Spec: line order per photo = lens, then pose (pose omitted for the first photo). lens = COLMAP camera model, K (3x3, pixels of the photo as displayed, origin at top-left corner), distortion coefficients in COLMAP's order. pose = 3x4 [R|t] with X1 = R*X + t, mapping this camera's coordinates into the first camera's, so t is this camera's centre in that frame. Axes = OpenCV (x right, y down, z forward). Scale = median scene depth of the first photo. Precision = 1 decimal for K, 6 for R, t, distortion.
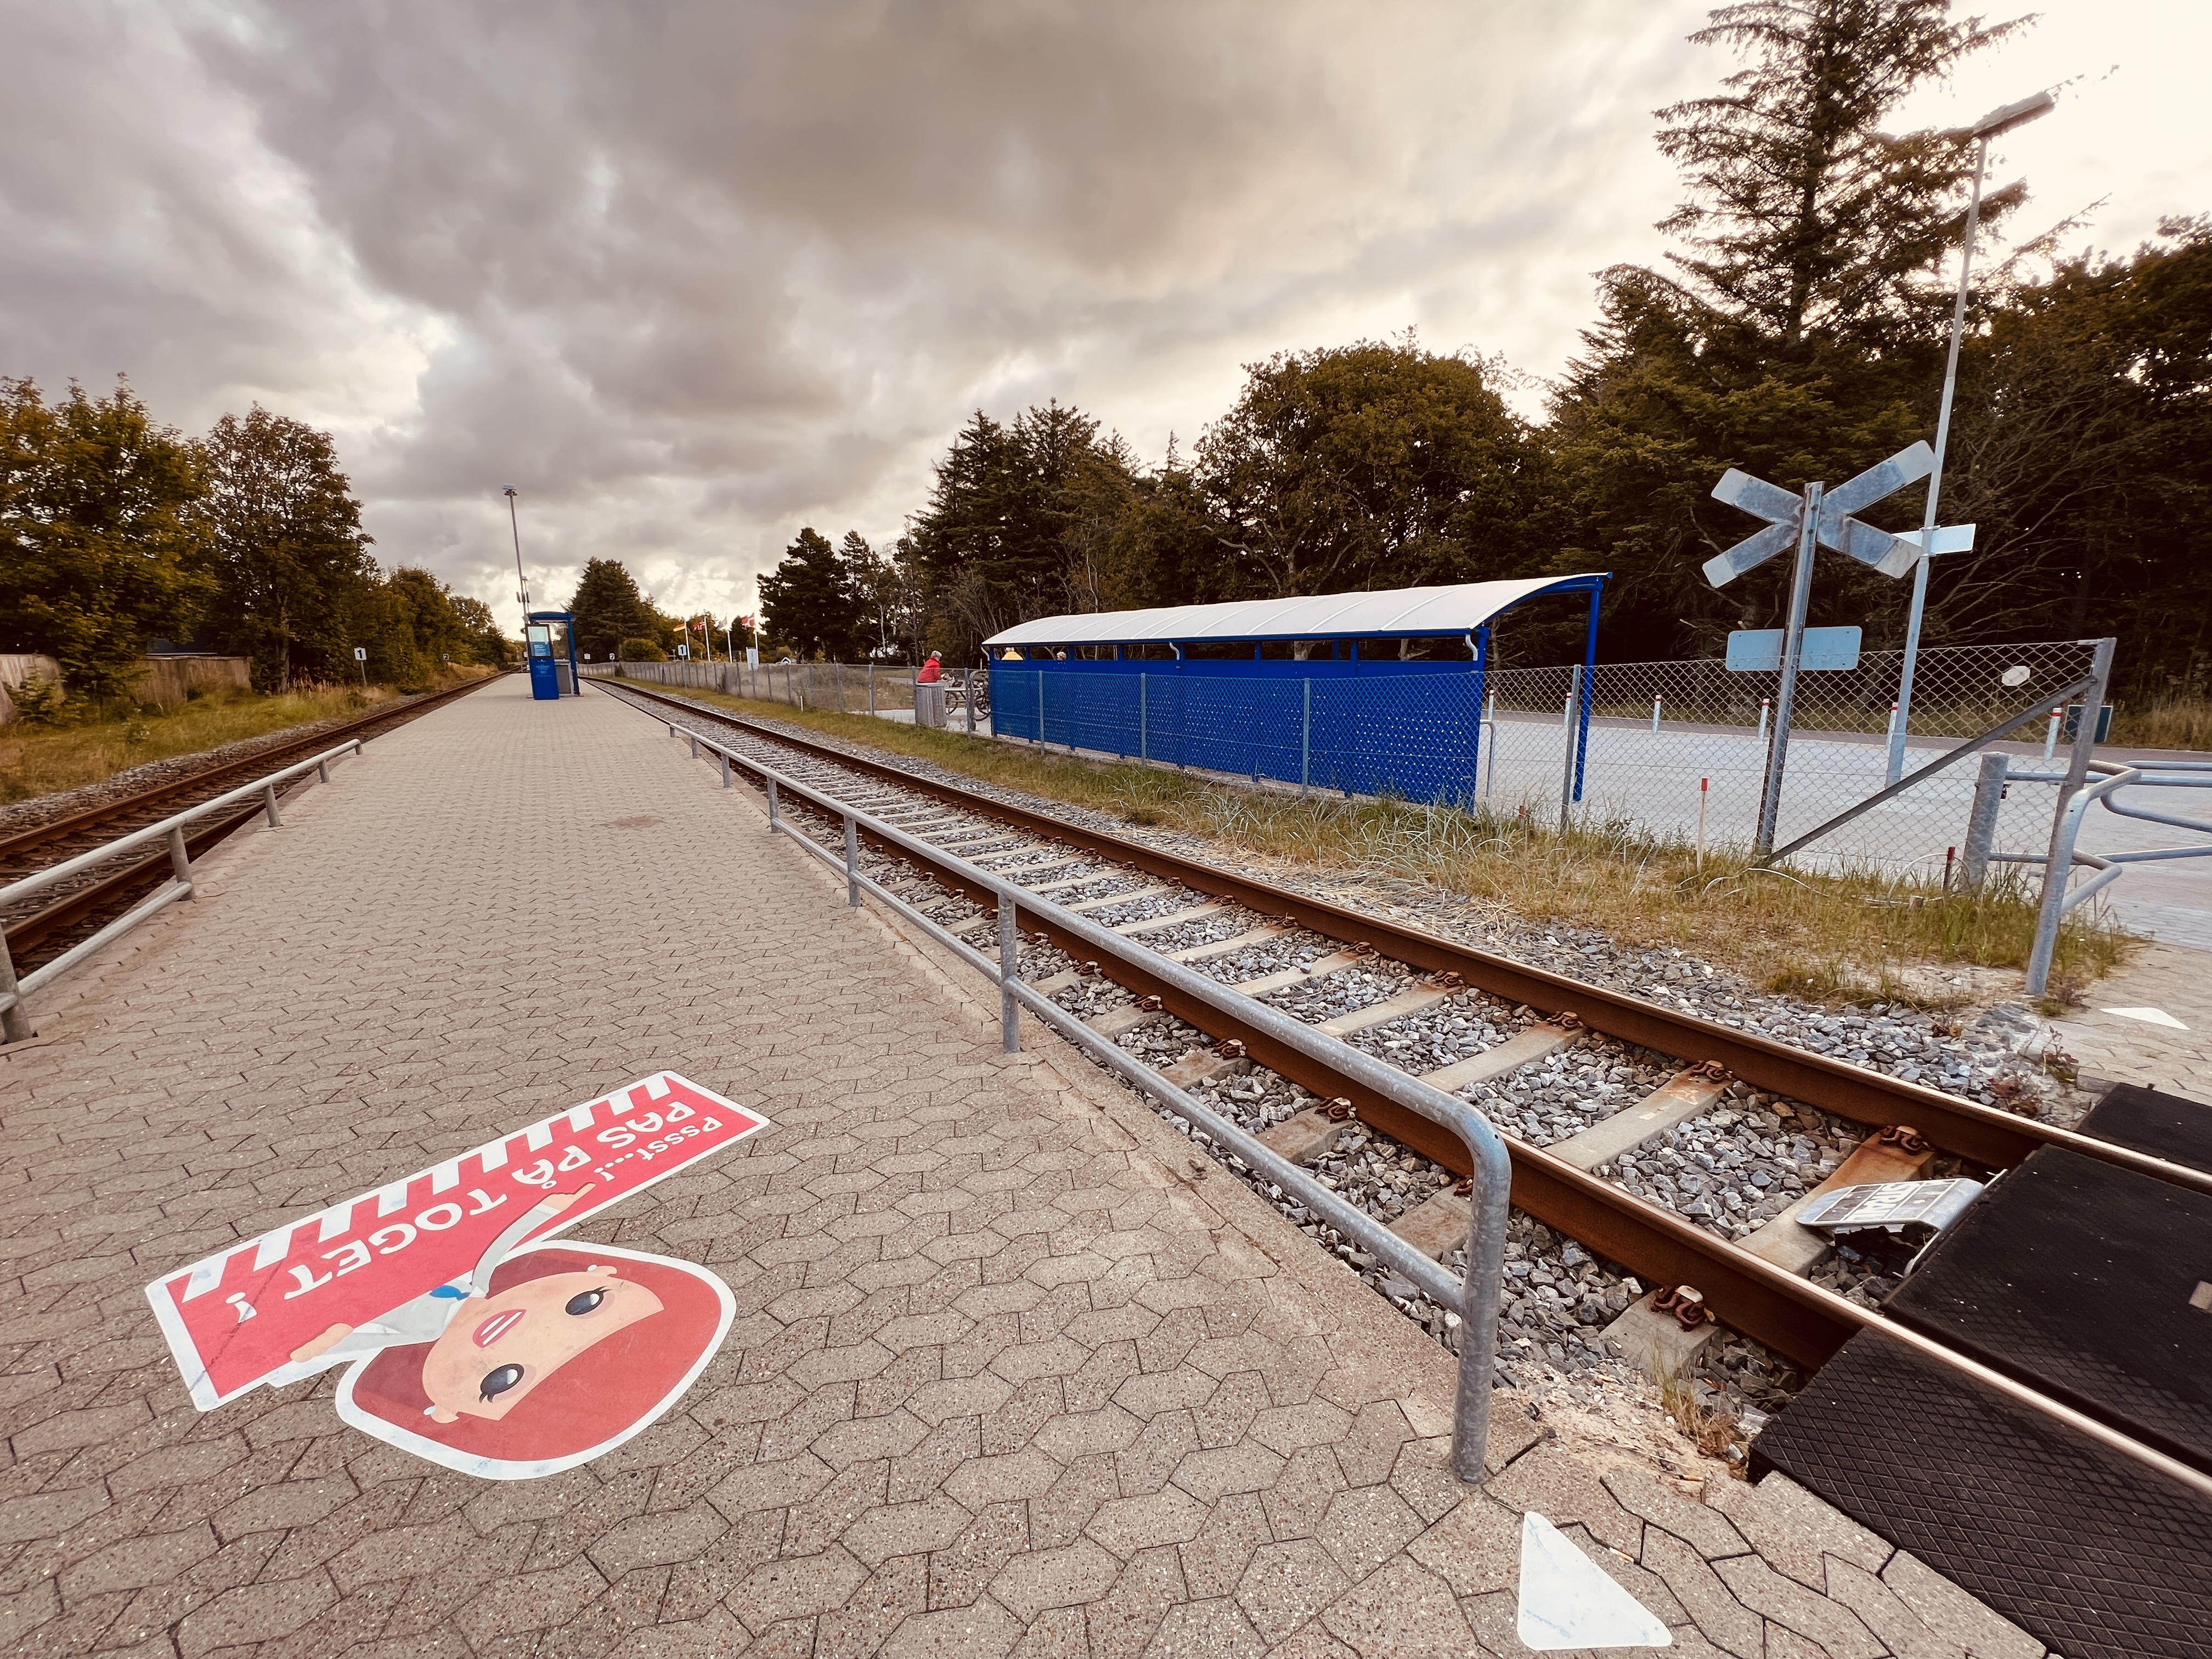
lens RADIAL K [[880.5, 0, 1103.1], [0, 880.5, 833.1], [0, 0, 1]] dist [-0.000697, 0.000189]
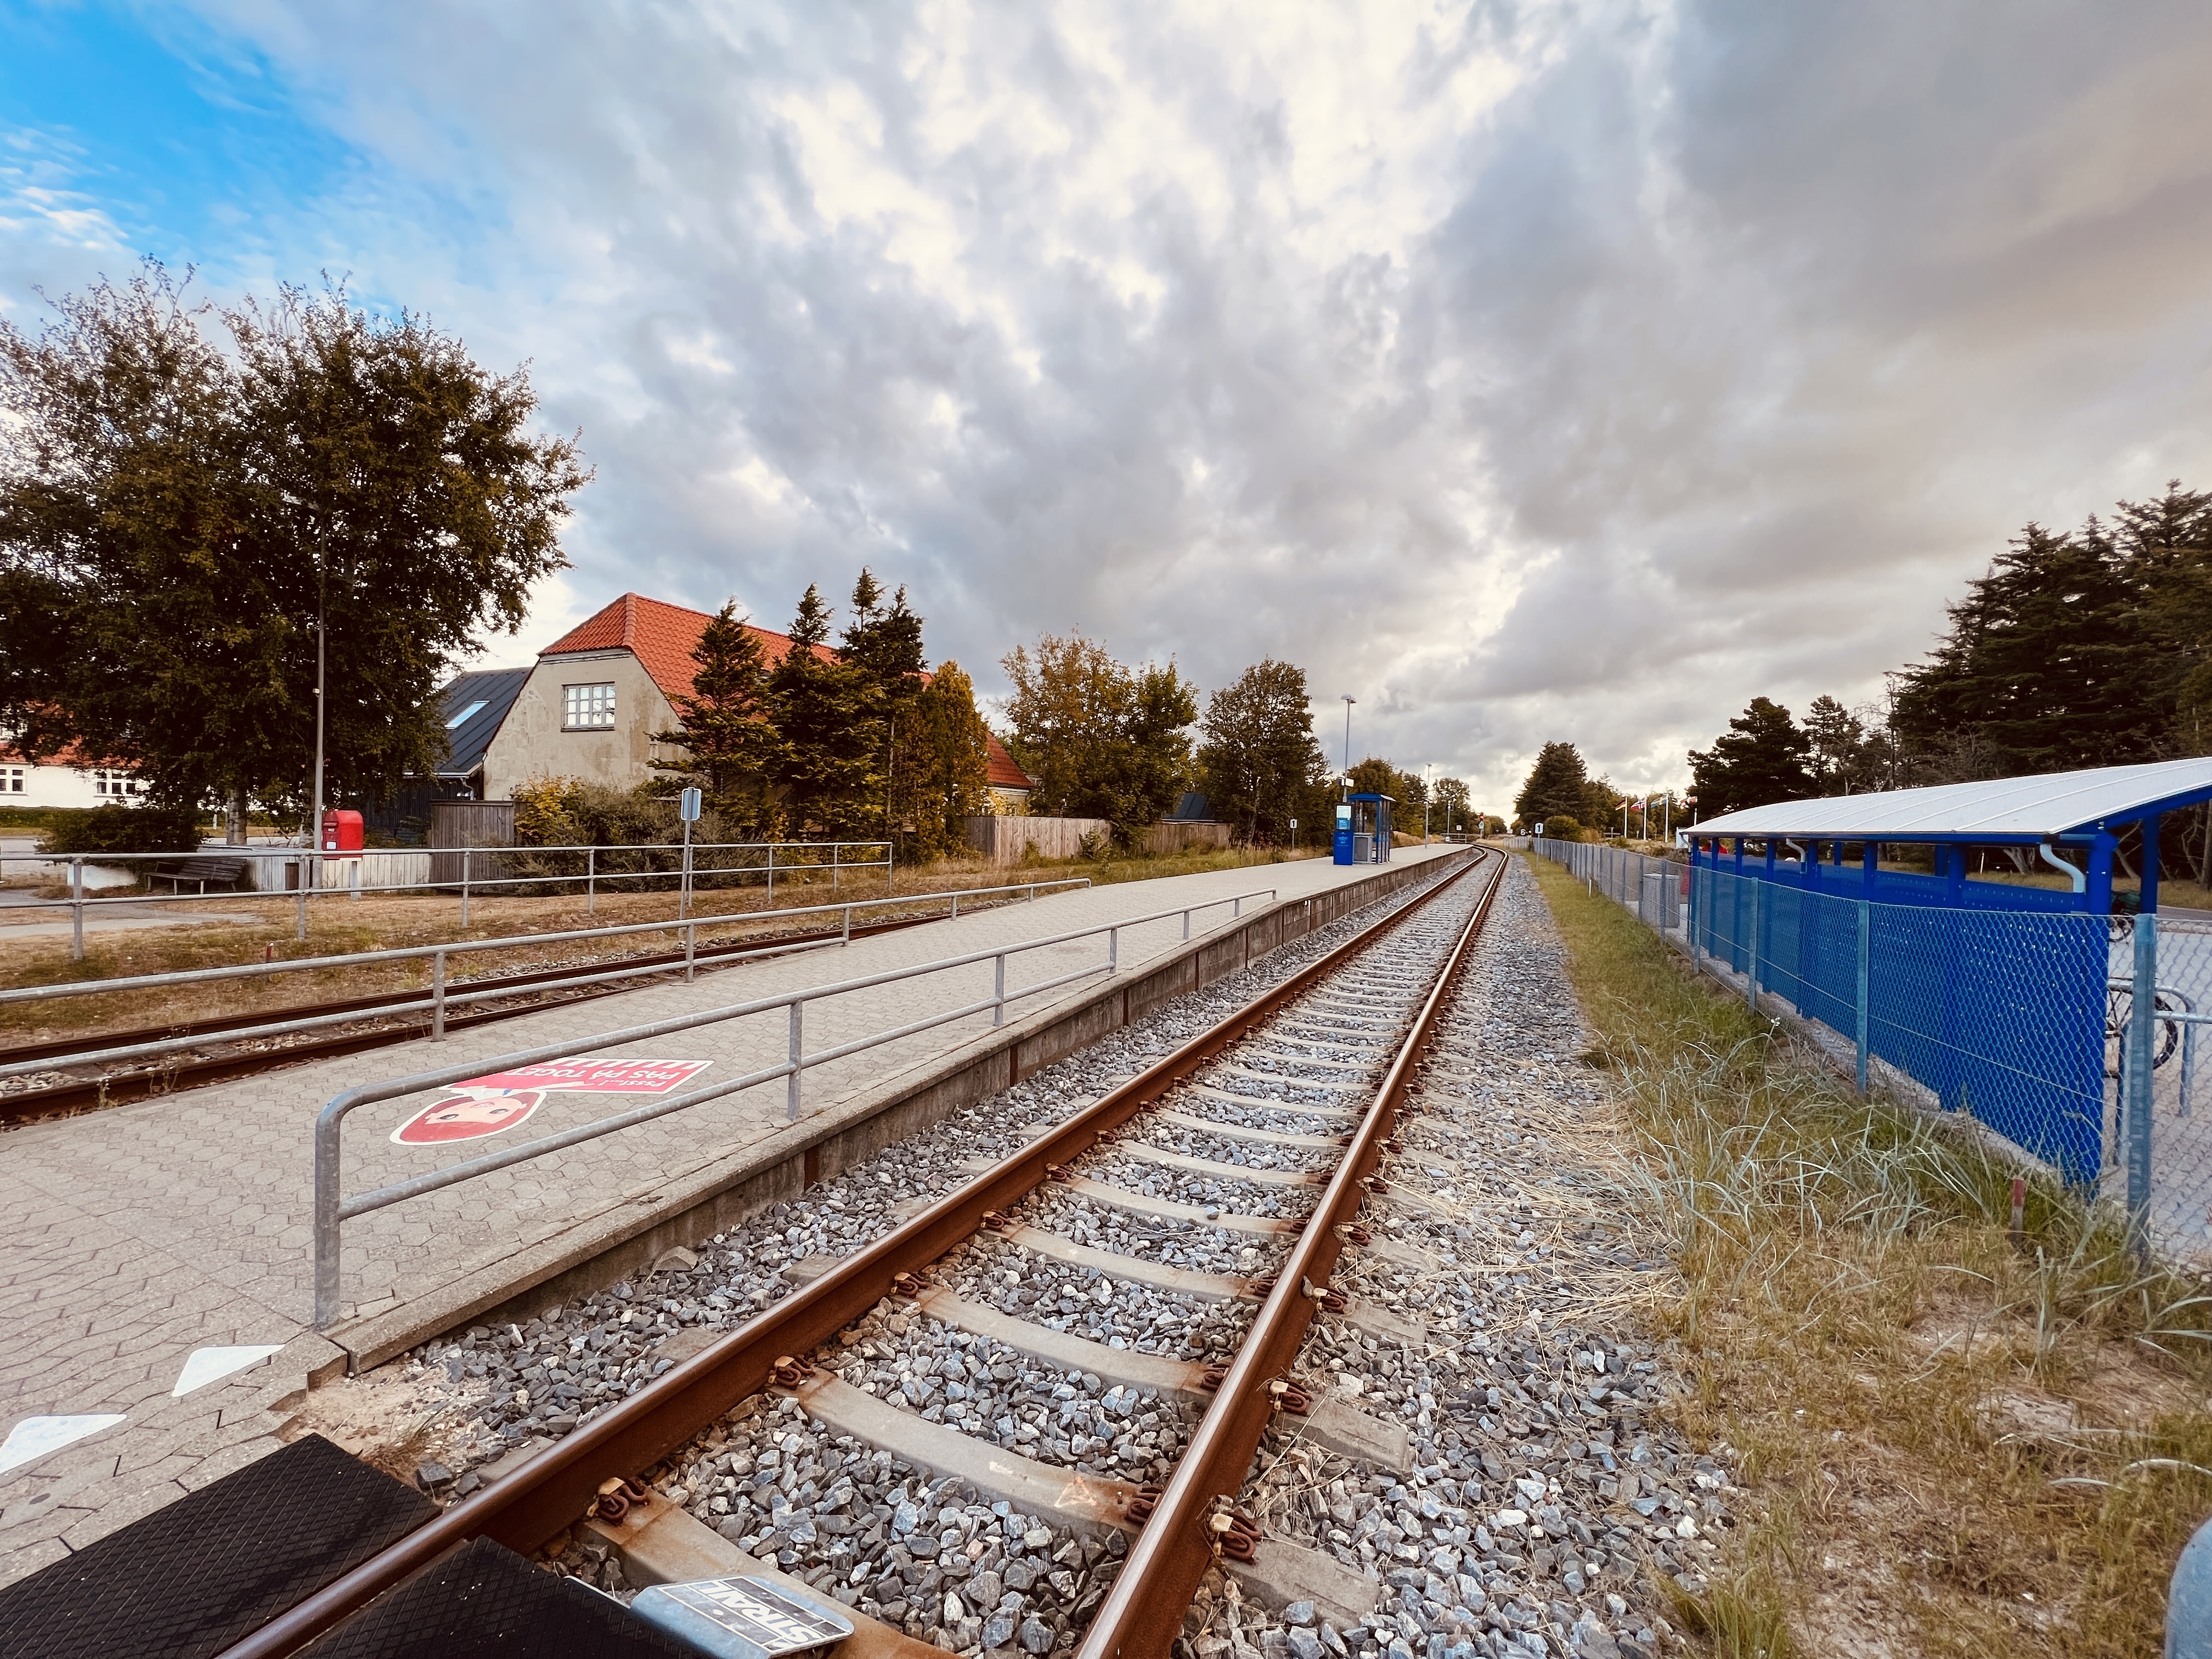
lens RADIAL K [[879.2, 0, 1103.3], [0, 879.2, 825.5], [0, 0, 1]] dist [-0.000054, 0.000156]
pose [[0.545600, 0.027893, -0.837582, 0.551103], [-0.198752, 0.975239, -0.096990, -0.068582], [0.814137, 0.219389, 0.537634, 0.235410]]
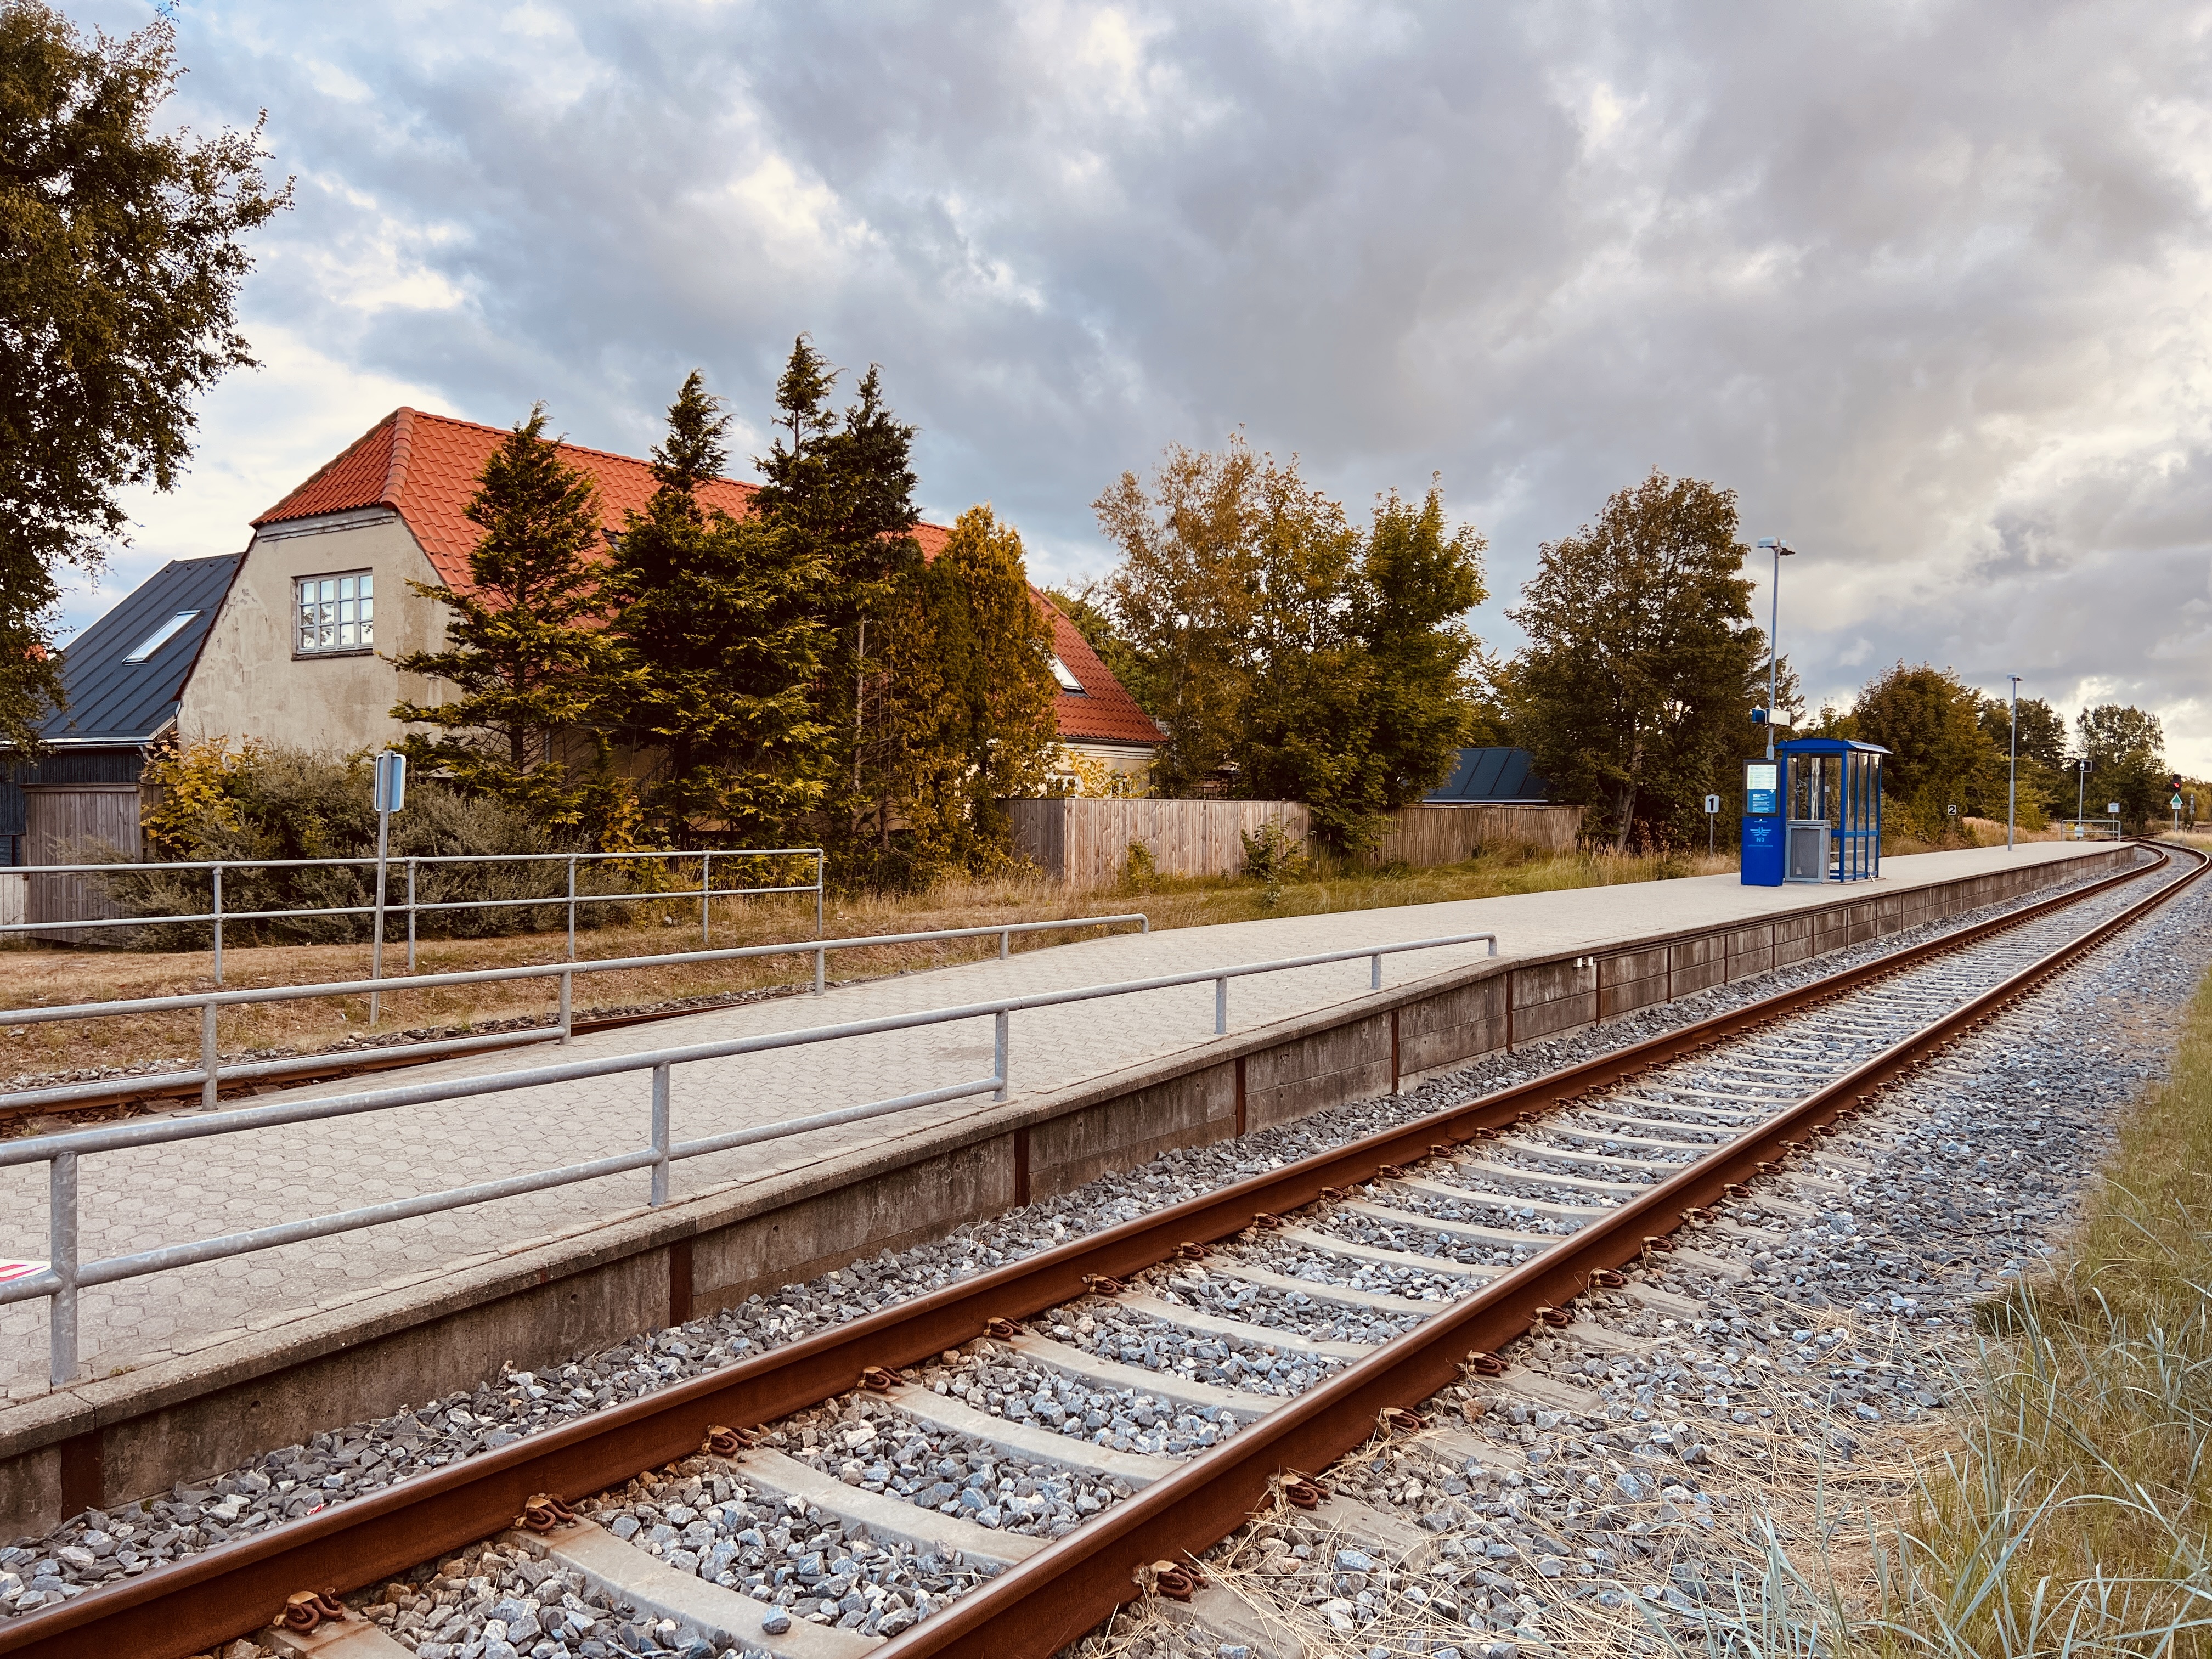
lens RADIAL K [[1651.5, 0, 1105.1], [0, 1651.5, 844.7], [0, 0, 1]] dist [0.069516, -0.079118]
pose [[0.396371, 0.036390, -0.917369, 0.612300], [-0.198198, 0.979044, -0.046799, -0.116914], [0.896442, 0.200371, 0.395277, 0.480103]]
